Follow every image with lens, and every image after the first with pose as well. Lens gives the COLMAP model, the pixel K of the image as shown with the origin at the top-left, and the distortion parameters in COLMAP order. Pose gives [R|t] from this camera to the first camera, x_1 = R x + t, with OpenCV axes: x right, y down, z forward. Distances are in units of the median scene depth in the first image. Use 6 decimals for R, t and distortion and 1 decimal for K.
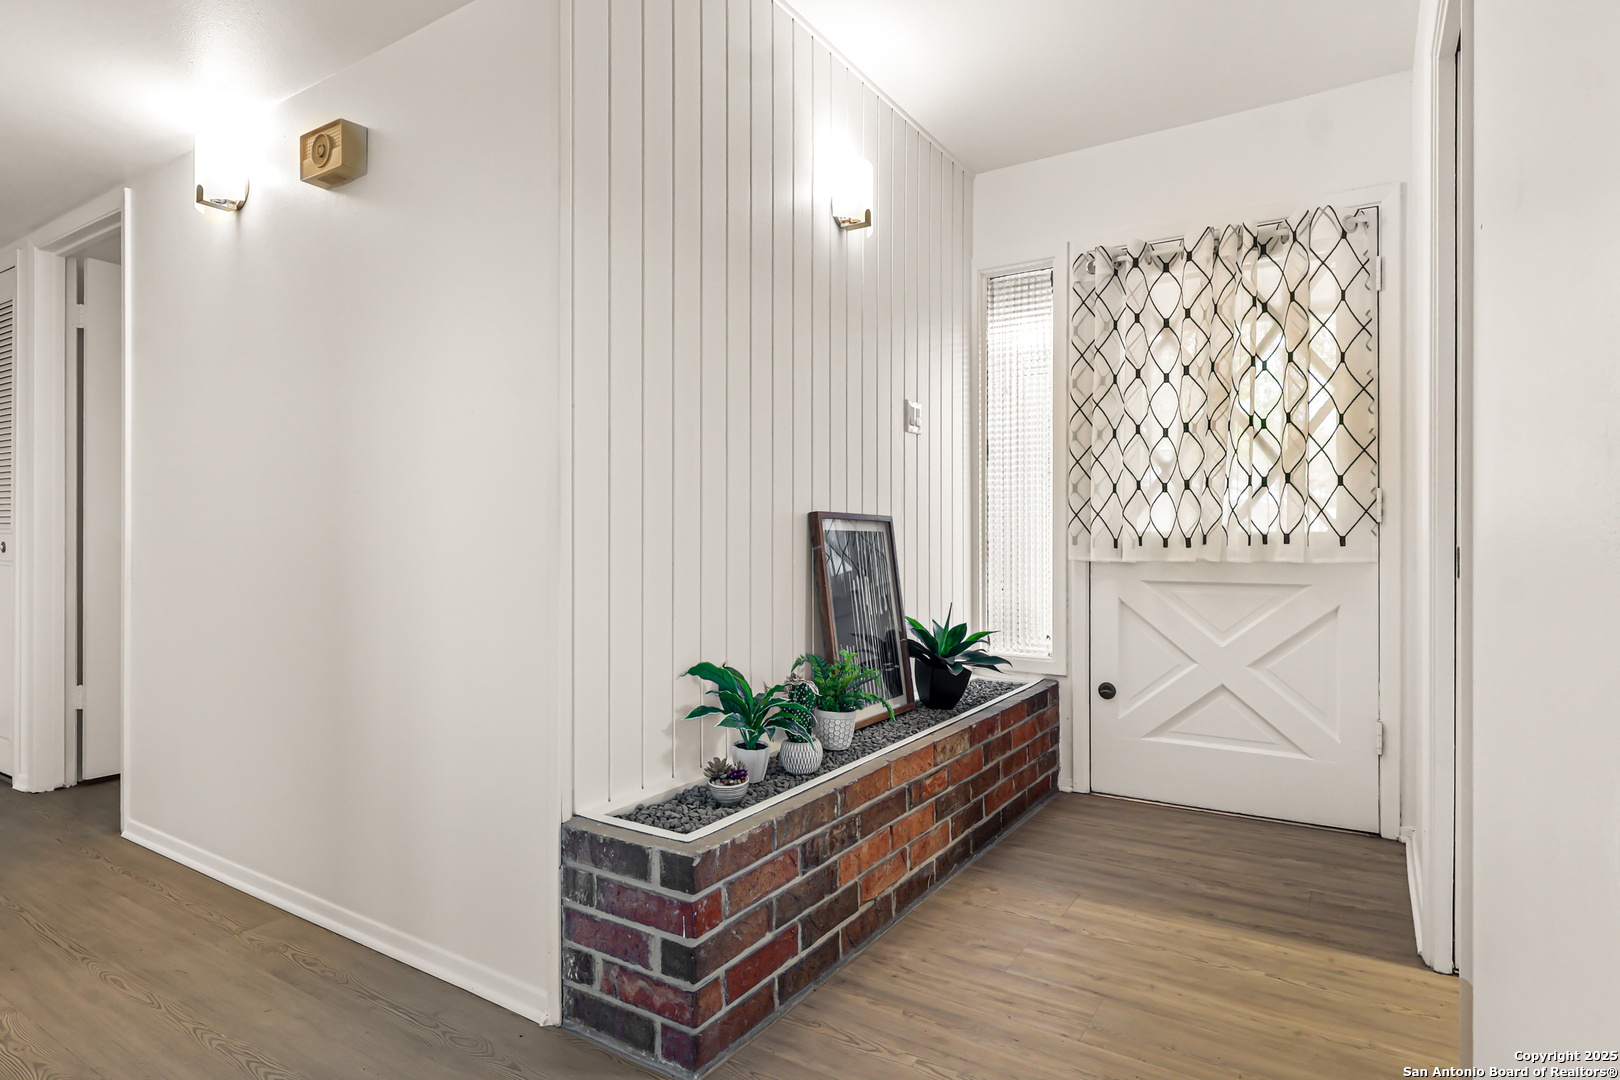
lens RADIAL K [[871.7, 0, 807.2], [0, 871.7, 537.8], [0, 0, 1]] dist [0.002157, 0.000153]
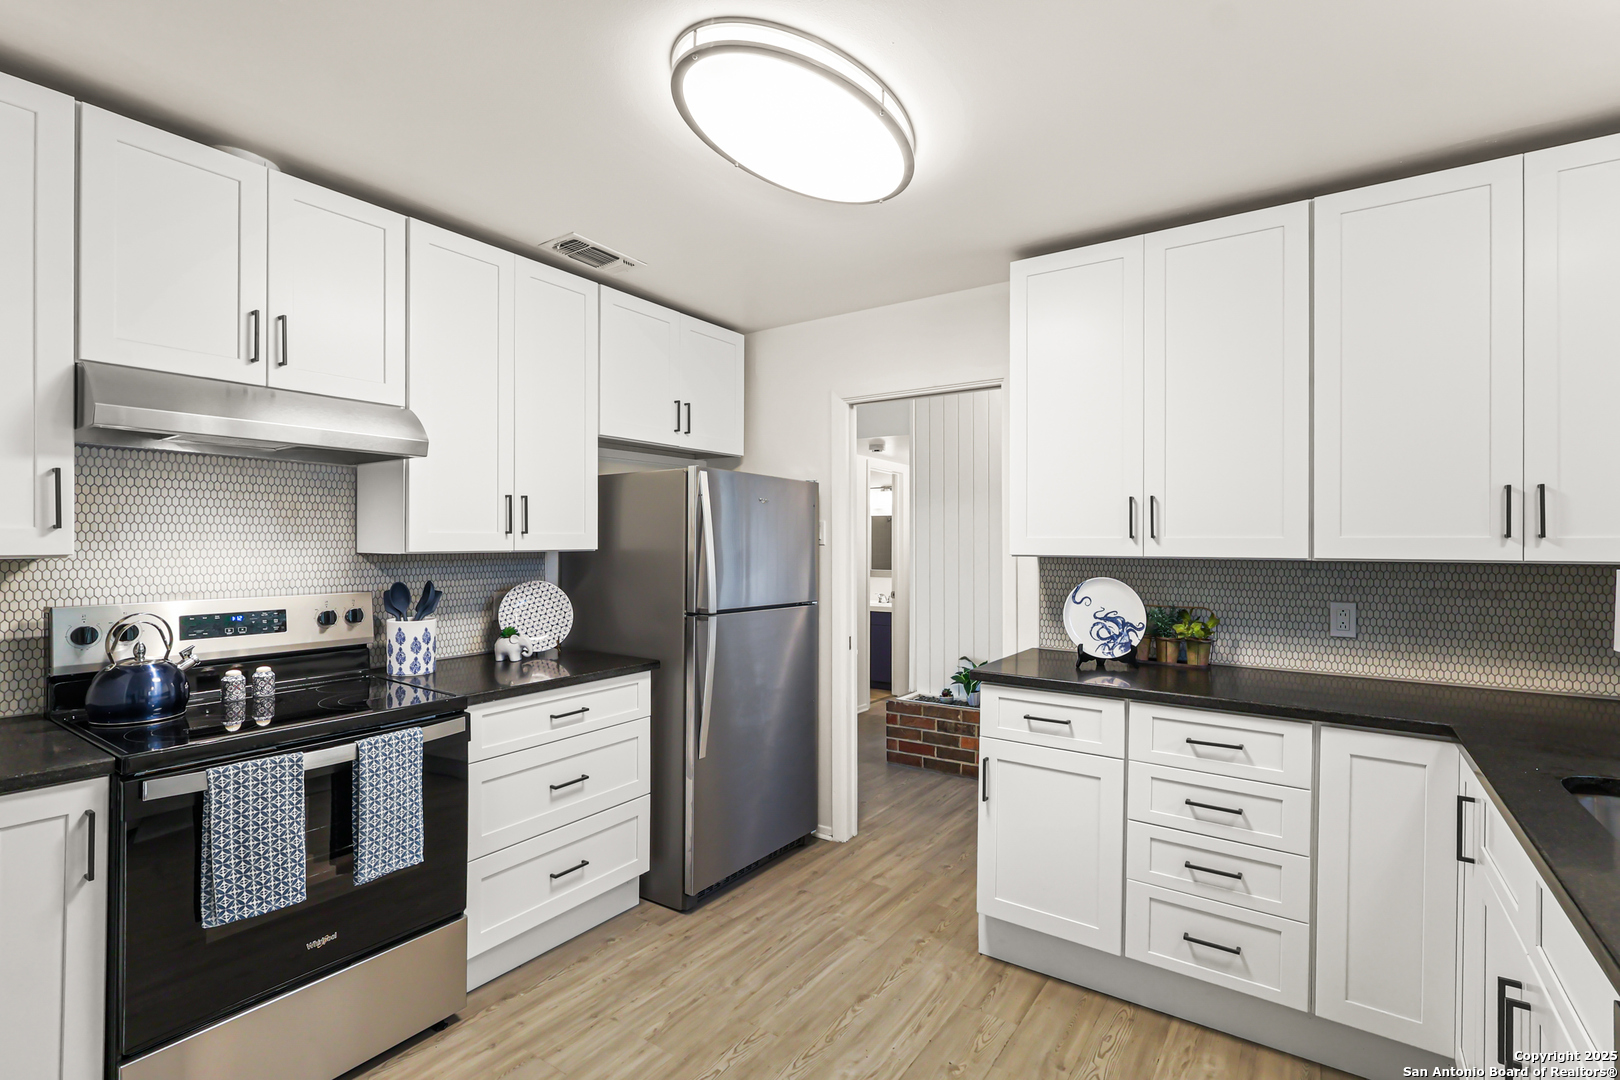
lens RADIAL K [[756.6, 0, 802.5], [0, 756.6, 542.8], [0, 0, 1]] dist [0.001382, -0.000533]
pose [[-0.034422, -0.003806, -0.999400, 2.127550], [-0.005776, 0.999977, -0.003610, -0.183374], [0.999391, 0.005648, -0.034443, 0.554989]]
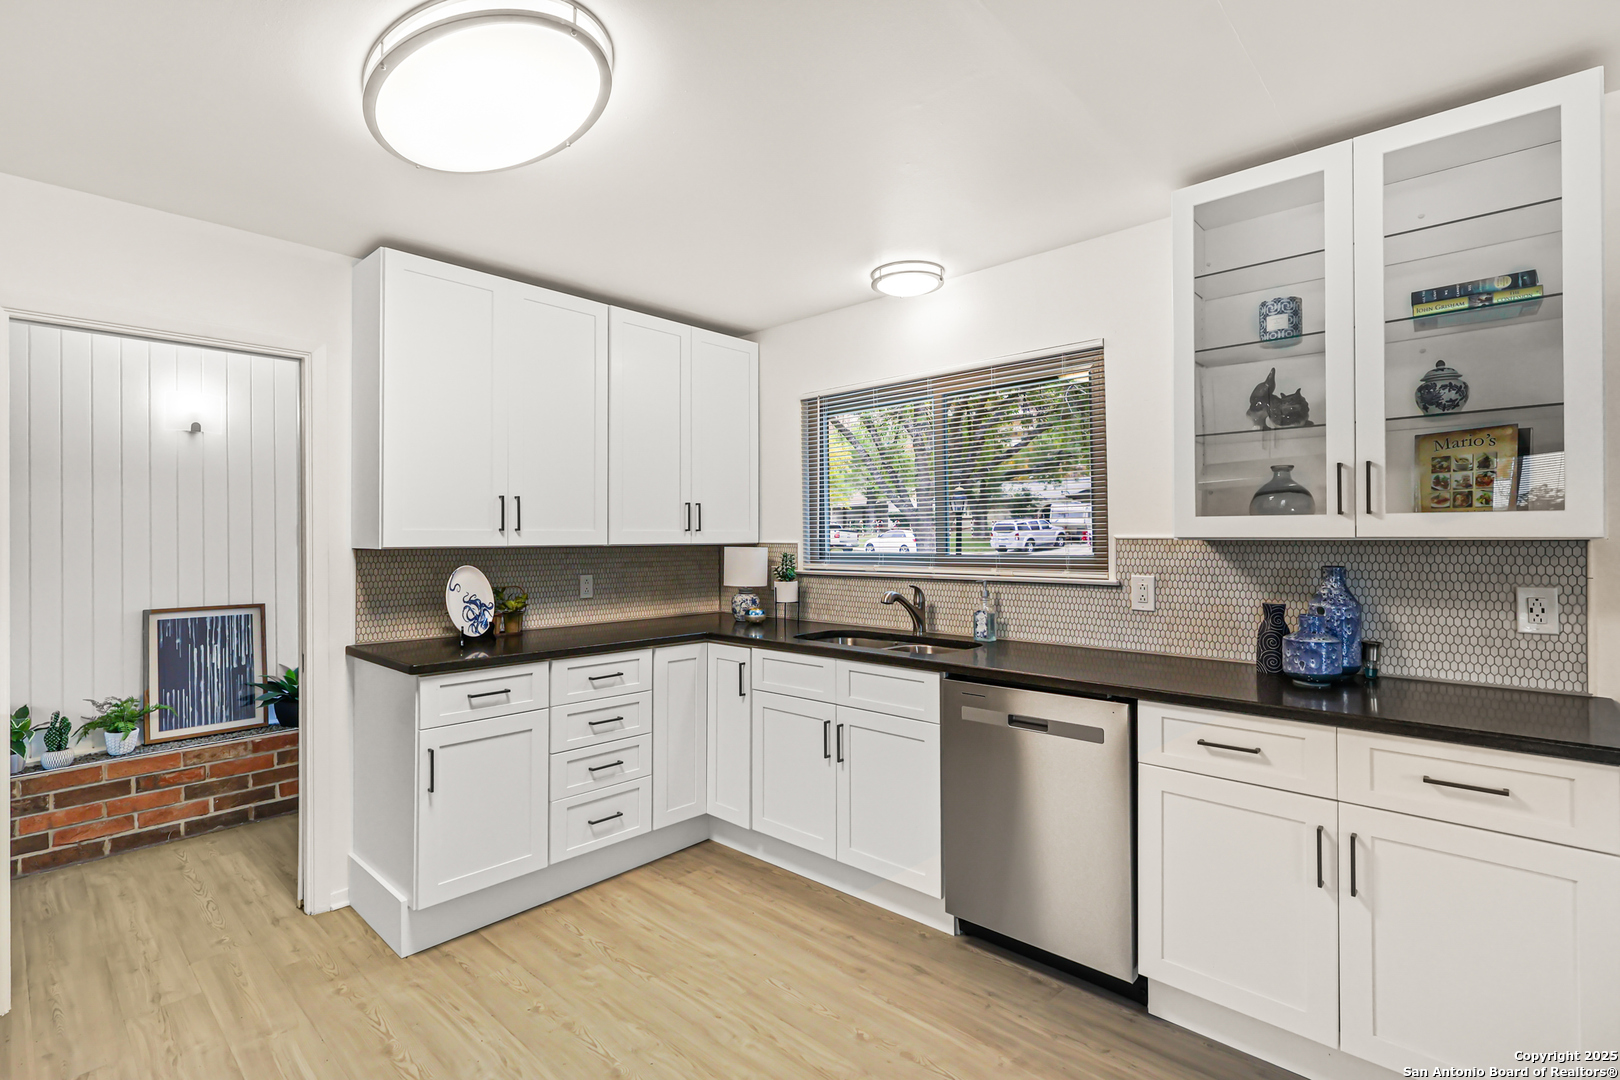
lens RADIAL K [[756.6, 0, 806.8], [0, 756.6, 537.3], [0, 0, 1]] dist [0.001382, -0.000533]
pose [[0.985800, -0.007322, -0.167761, 1.729346], [0.006924, 0.999972, -0.002955, -0.177607], [0.167778, 0.001752, 0.985823, -0.241711]]
